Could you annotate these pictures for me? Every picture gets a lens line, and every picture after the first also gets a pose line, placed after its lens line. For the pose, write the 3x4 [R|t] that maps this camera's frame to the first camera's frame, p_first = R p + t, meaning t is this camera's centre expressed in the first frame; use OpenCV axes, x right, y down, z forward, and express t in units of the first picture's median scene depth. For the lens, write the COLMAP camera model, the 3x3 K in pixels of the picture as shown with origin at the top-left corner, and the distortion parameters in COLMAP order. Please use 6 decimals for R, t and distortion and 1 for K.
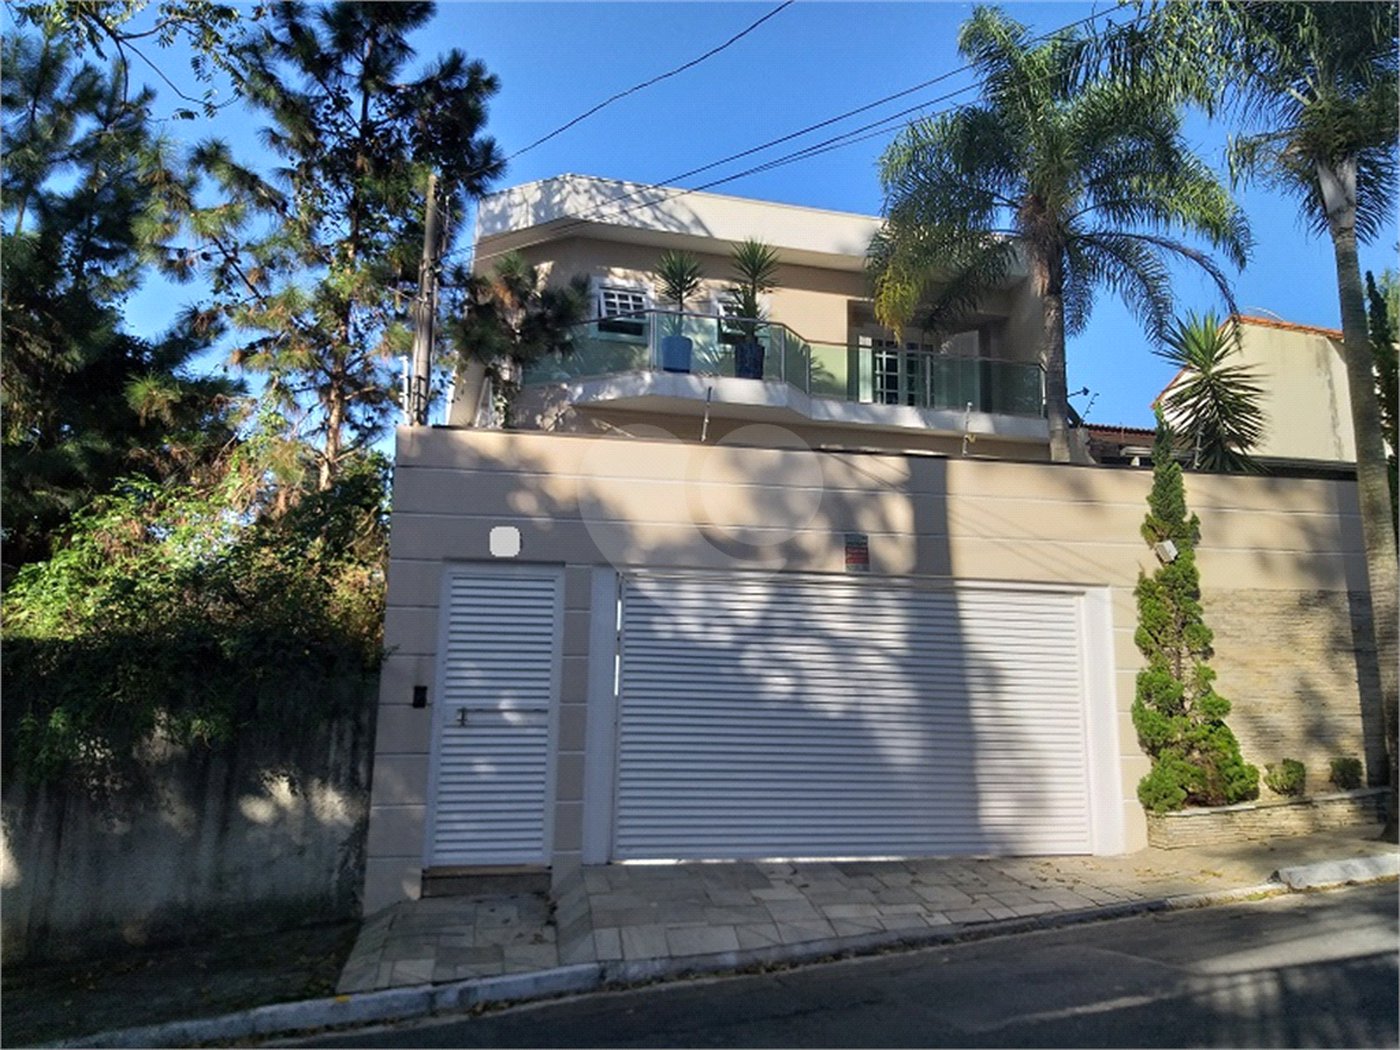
lens RADIAL K [[1072.4, 0, 704.0], [0, 1072.4, 474.5], [0, 0, 1]] dist [0.081891, -0.134081]
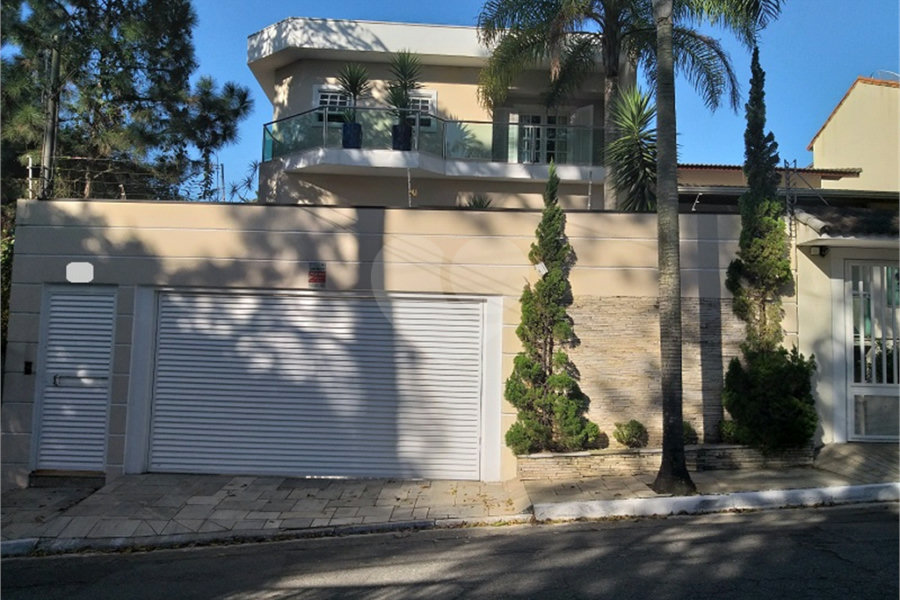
lens RADIAL K [[688.9, 0, 452.8], [0, 688.9, 268.1], [0, 0, 1]] dist [0.080987, -0.131550]
pose [[0.975524, -0.011806, -0.219575, 0.517172], [0.032218, 0.995455, 0.089614, -0.014687], [0.217519, -0.094495, 0.971471, 0.119629]]
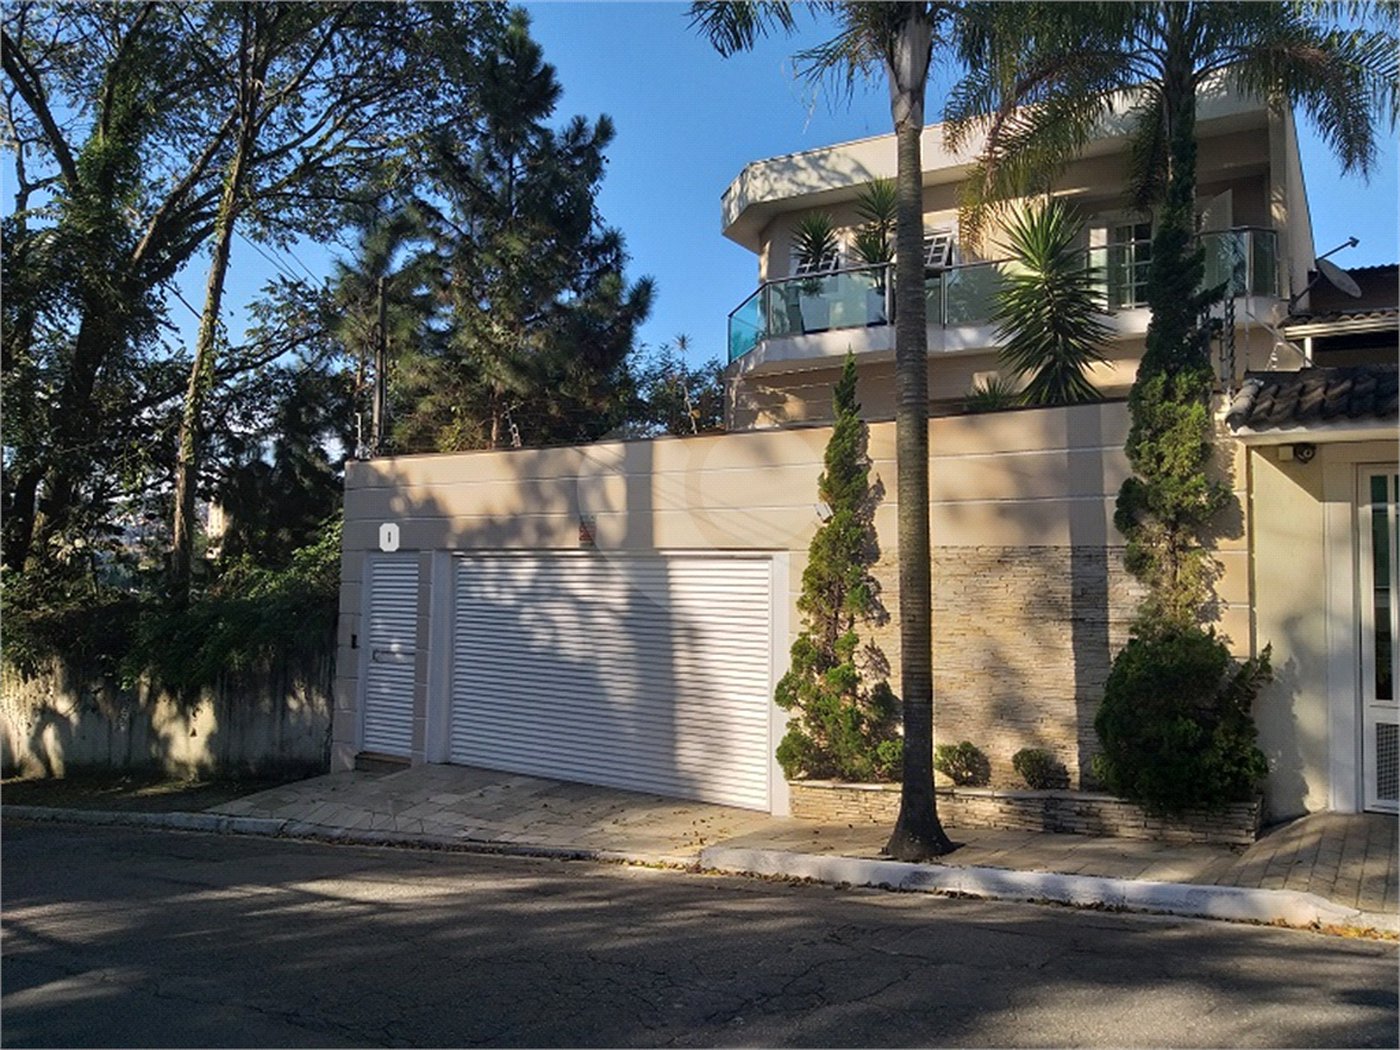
lens RADIAL K [[1062.6, 0, 729.7], [0, 1062.6, 488.3], [0, 0, 1]] dist [0.068345, -0.099223]
pose [[0.701214, -0.062769, -0.710182, 1.038679], [0.135374, 0.989717, 0.046188, -0.002988], [0.699980, -0.128528, 0.702501, 0.300005]]
